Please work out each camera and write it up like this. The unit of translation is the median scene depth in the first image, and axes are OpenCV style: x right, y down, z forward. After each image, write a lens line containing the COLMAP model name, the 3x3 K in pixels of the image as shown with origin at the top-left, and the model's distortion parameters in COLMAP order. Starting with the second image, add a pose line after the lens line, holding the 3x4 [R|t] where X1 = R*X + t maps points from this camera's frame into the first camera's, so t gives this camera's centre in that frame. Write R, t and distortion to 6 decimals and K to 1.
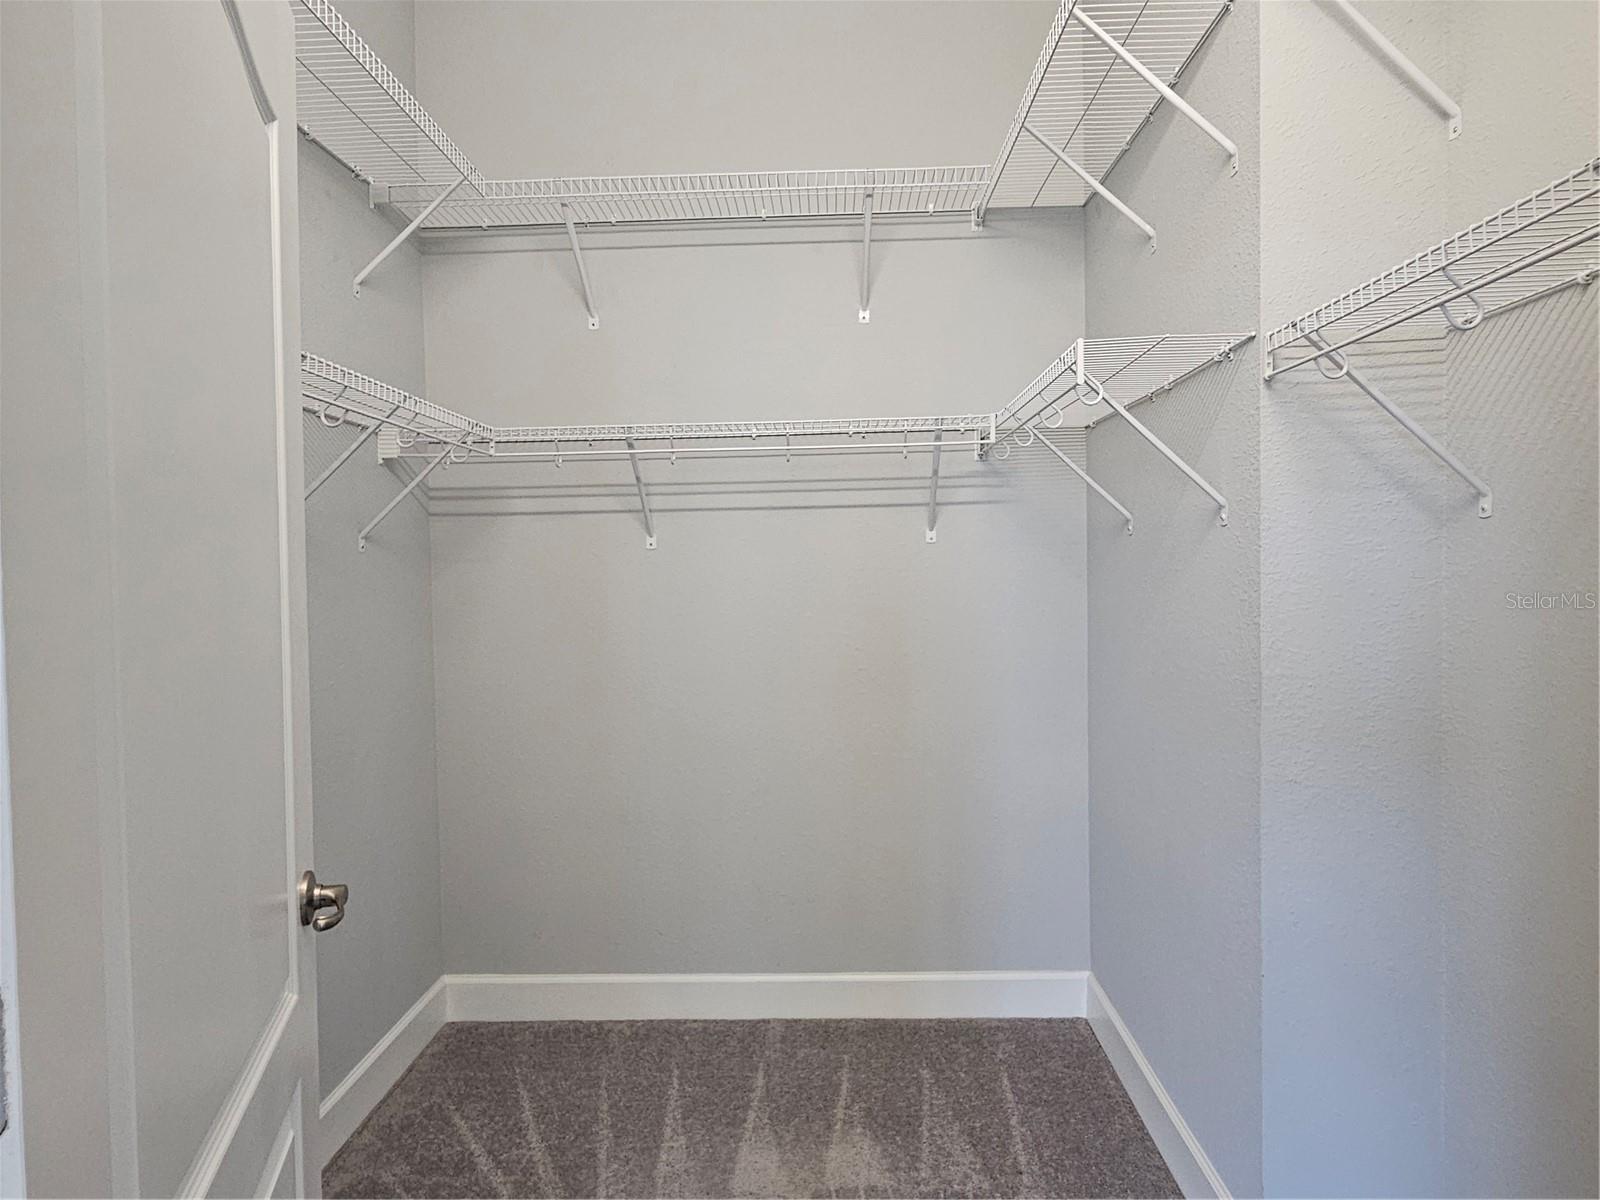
lens RADIAL K [[975.6, 0, 798.0], [0, 975.6, 594.1], [0, 0, 1]] dist [0.000331, -0.002695]
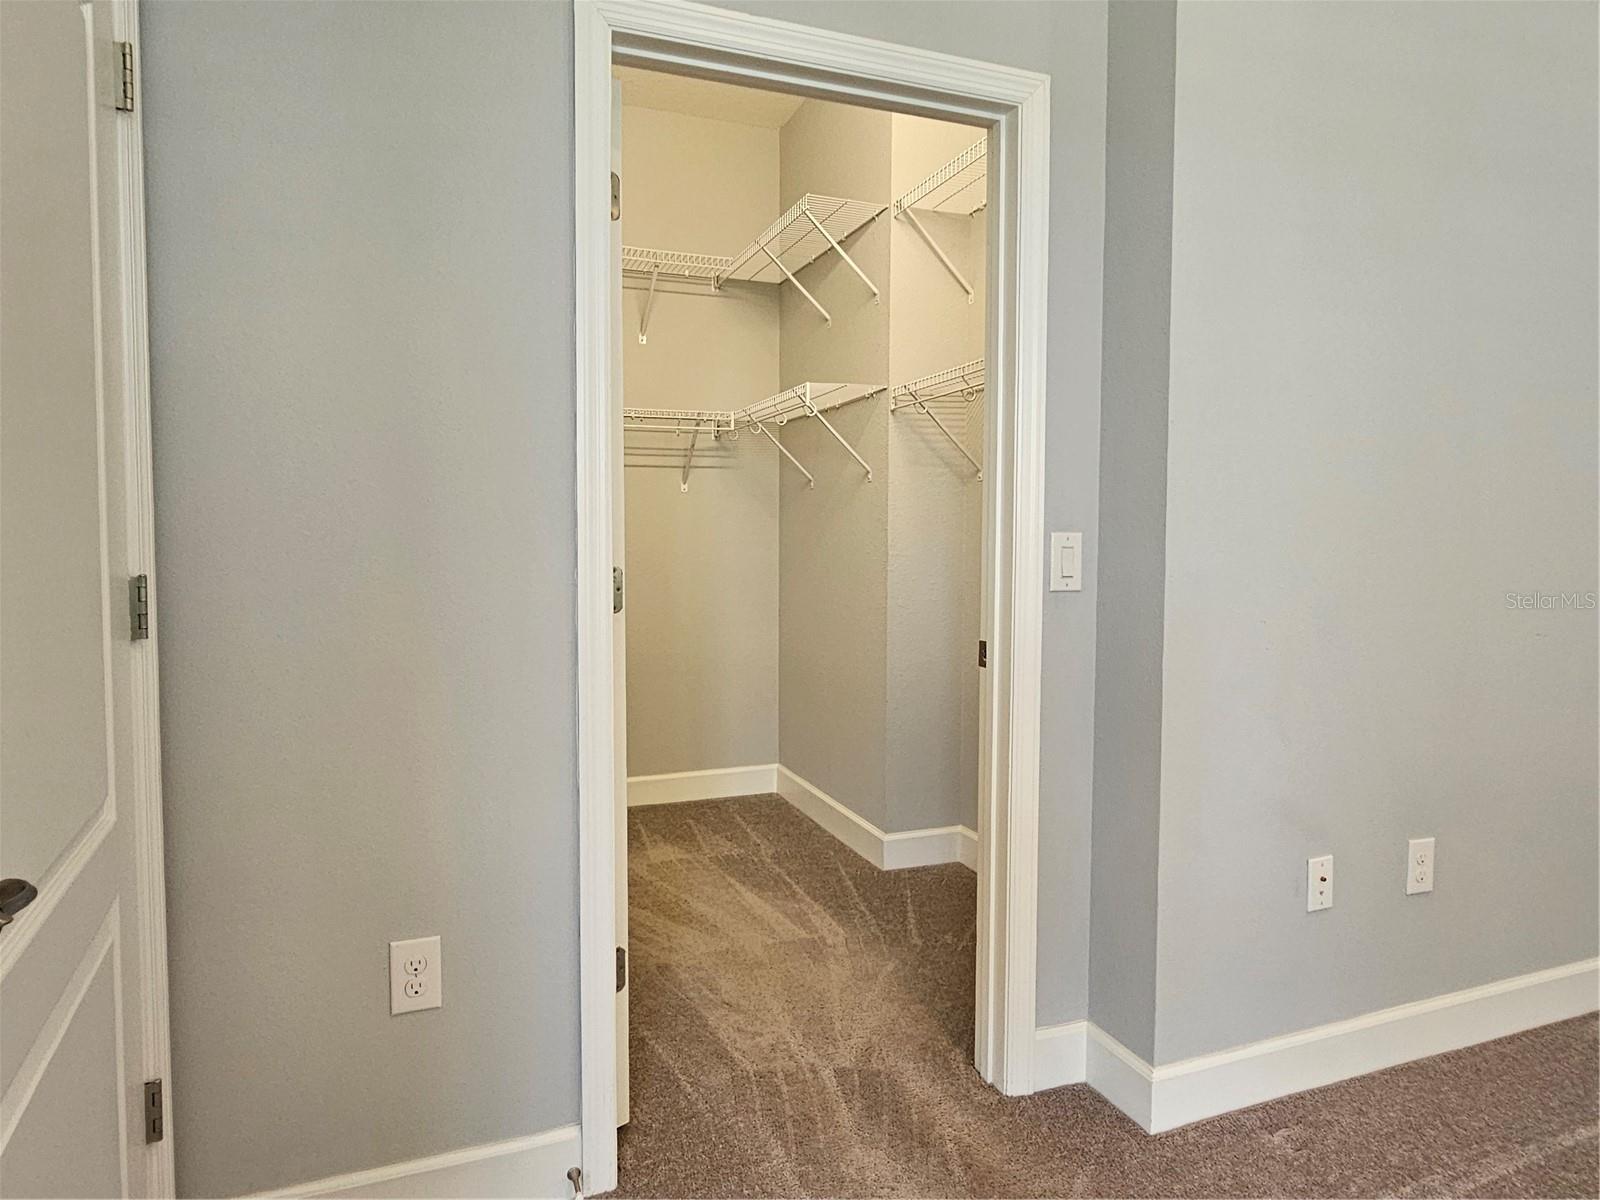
lens RADIAL K [[975.6, 0, 798.0], [0, 975.6, 594.1], [0, 0, 1]] dist [0.000331, -0.002695]
pose [[0.921580, -0.002430, 0.388181, -0.314426], [-0.006726, 0.999730, 0.022225, 0.077334], [-0.388130, -0.023093, 0.921315, -0.518806]]
